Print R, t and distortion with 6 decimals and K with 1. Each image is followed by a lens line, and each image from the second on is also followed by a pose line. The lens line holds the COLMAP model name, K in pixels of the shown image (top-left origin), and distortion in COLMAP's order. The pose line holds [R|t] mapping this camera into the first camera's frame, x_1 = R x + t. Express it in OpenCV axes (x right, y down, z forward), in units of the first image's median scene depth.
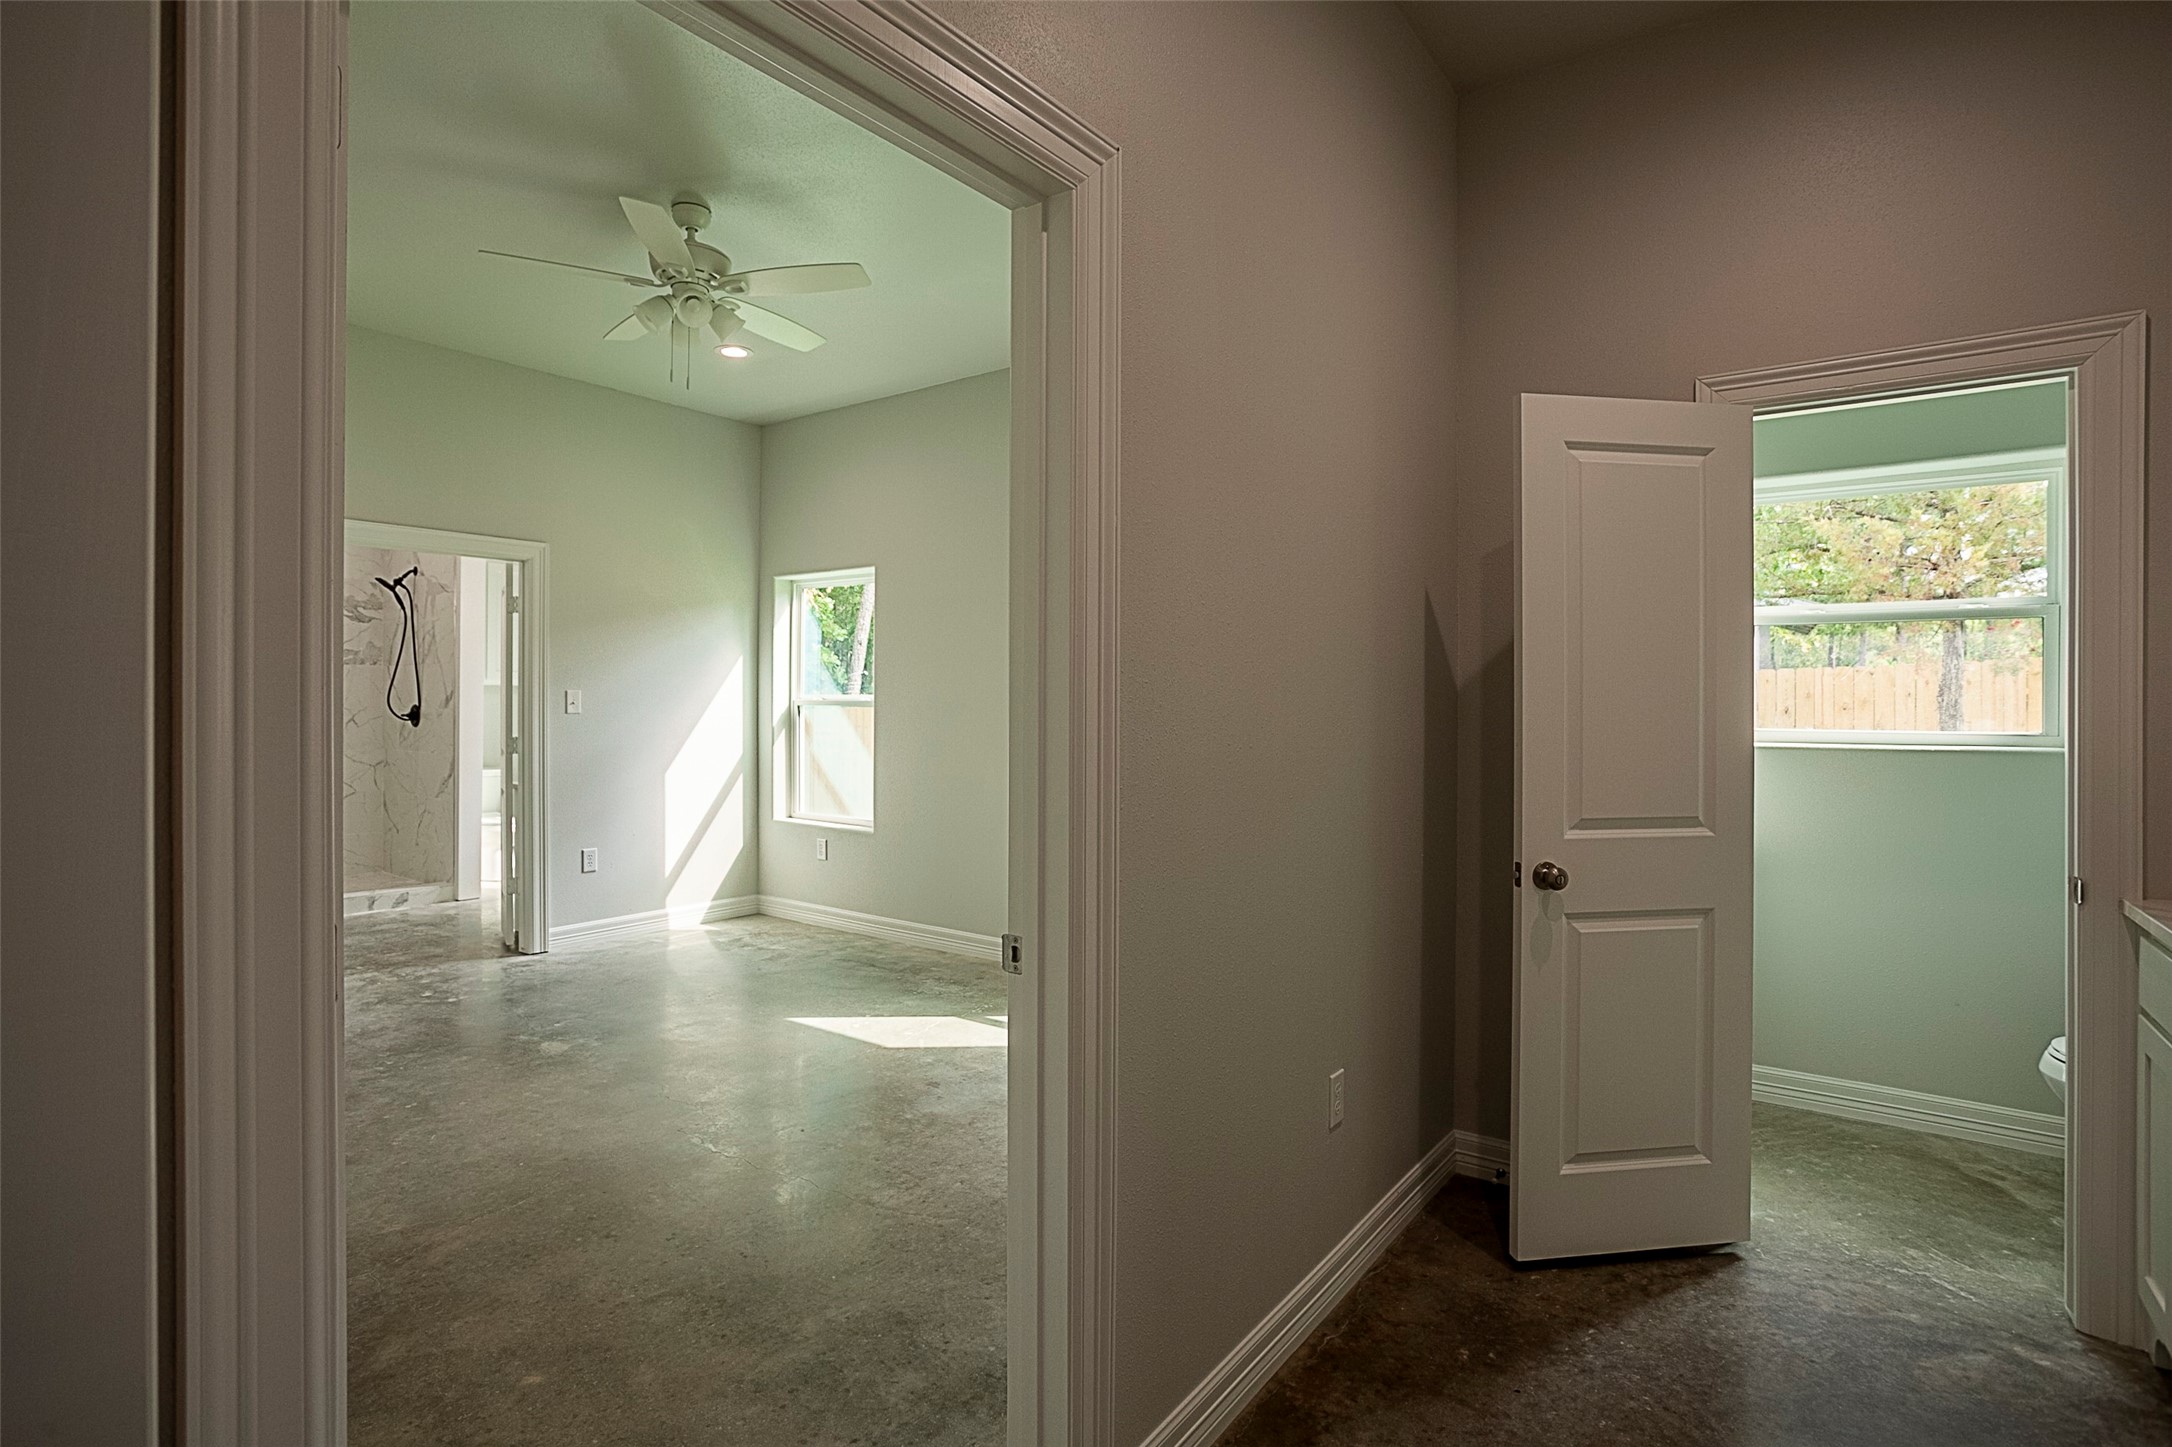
lens RADIAL K [[1103.5, 0, 1098.2], [0, 1103.5, 701.7], [0, 0, 1]] dist [-0.057710, 0.033059]
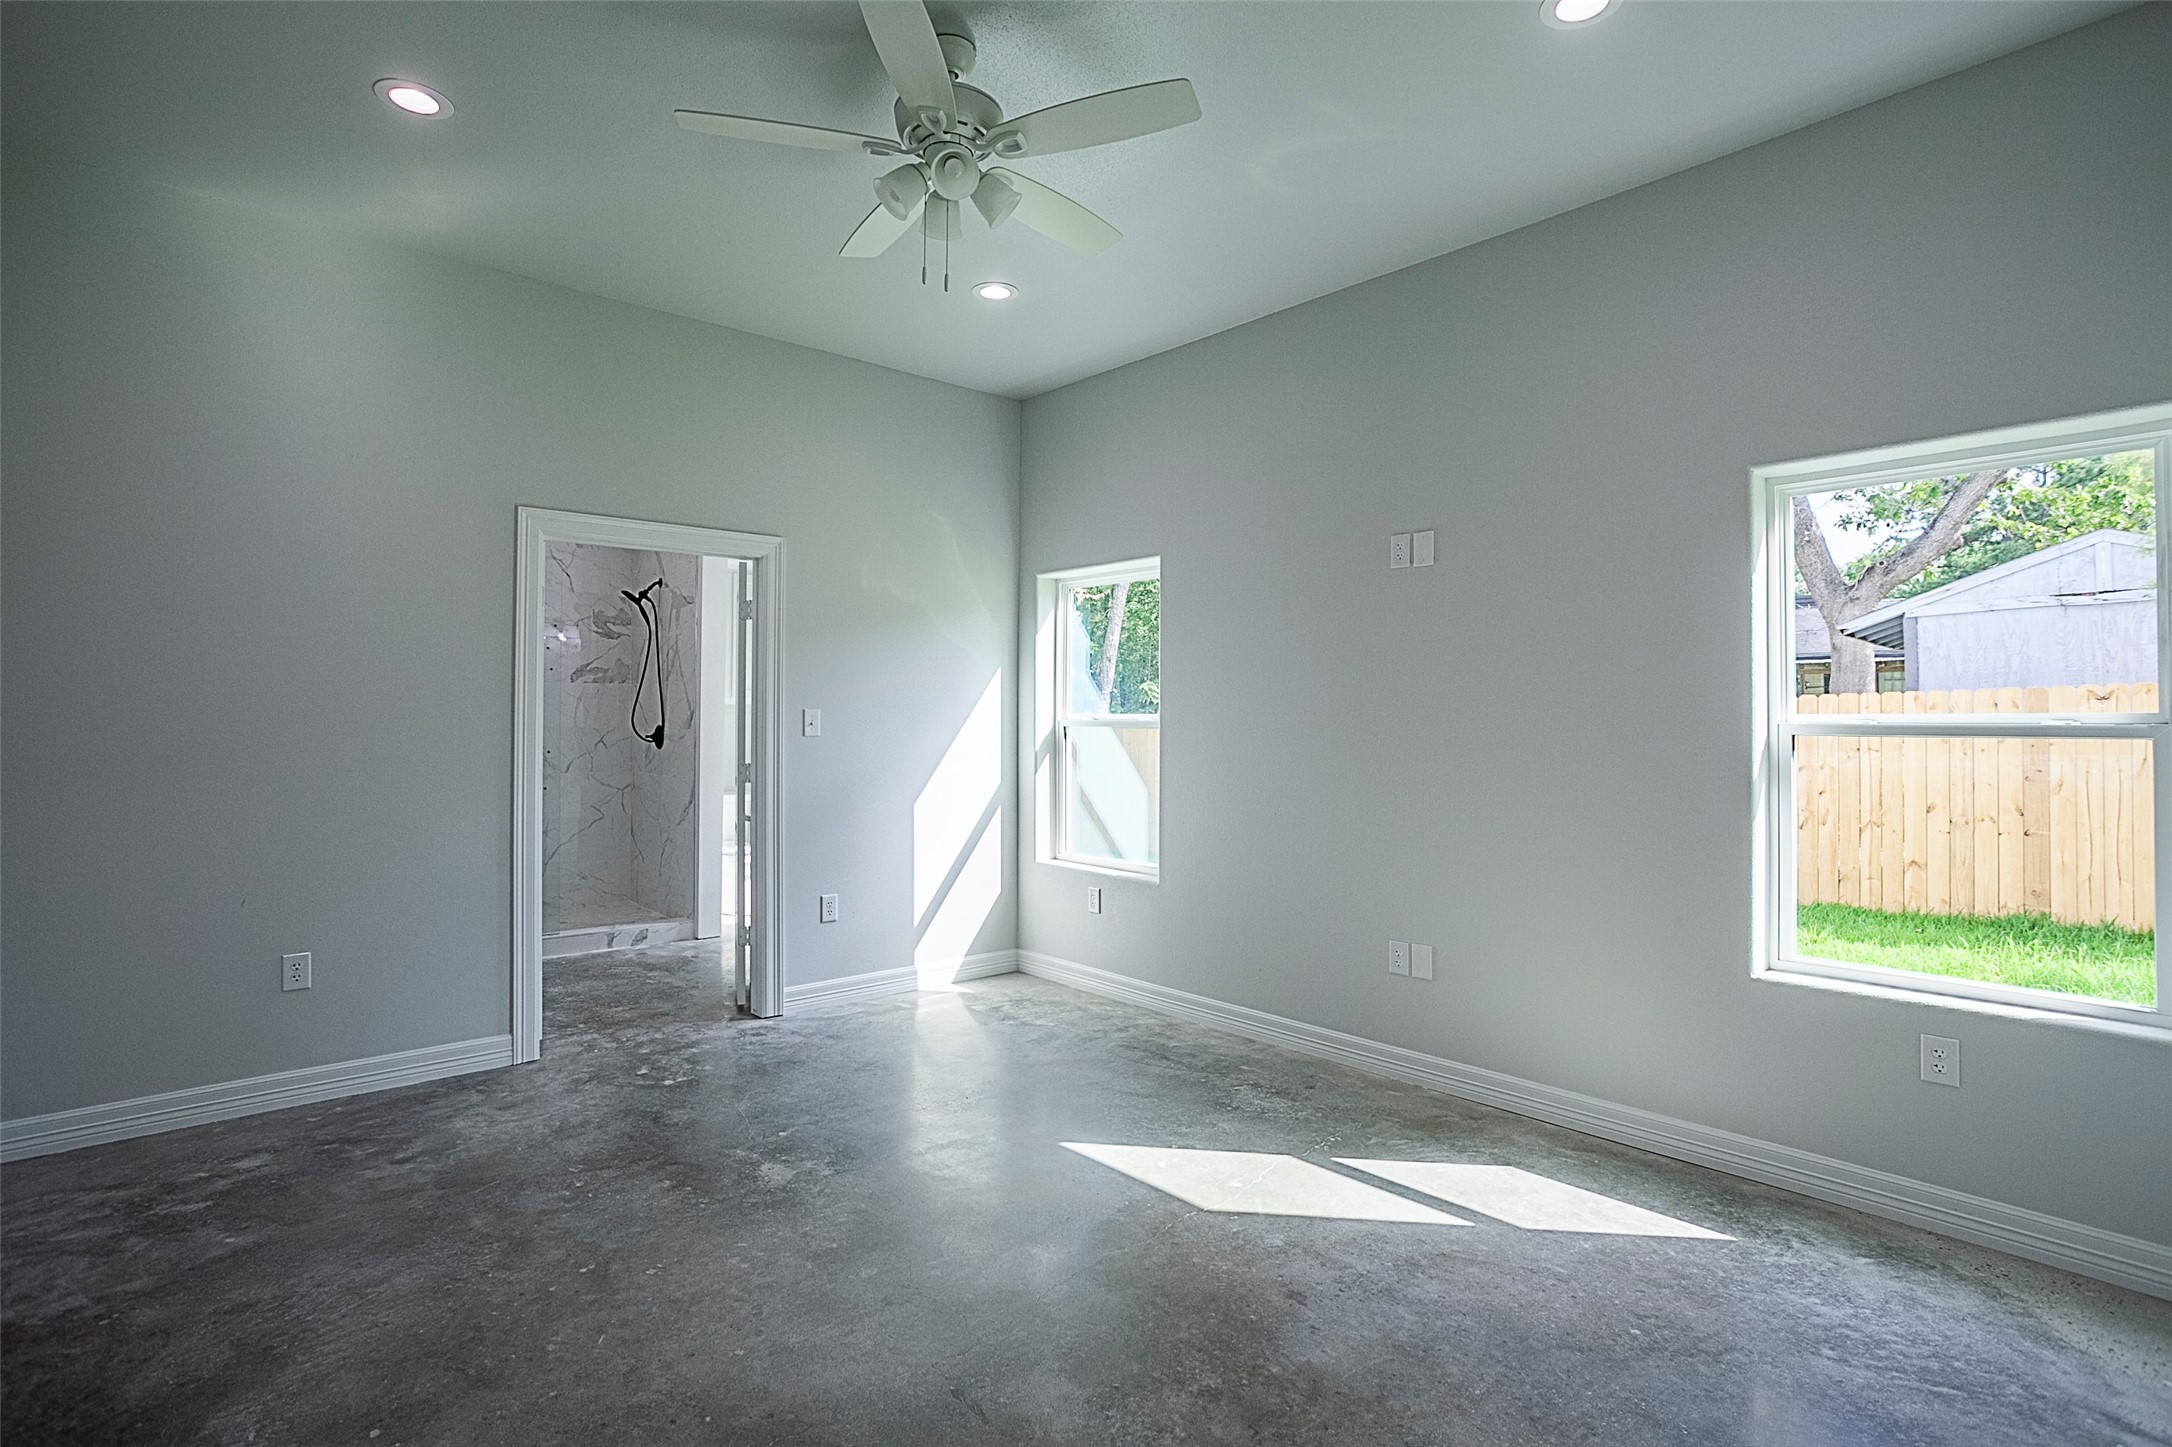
lens RADIAL K [[1103.5, 0, 1098.2], [0, 1103.5, 701.7], [0, 0, 1]] dist [-0.057710, 0.033059]
pose [[0.978011, -0.004179, -0.208511, -0.112216], [0.000541, 0.999847, -0.017502, -0.001380], [0.208552, 0.017005, 0.977863, 0.279039]]
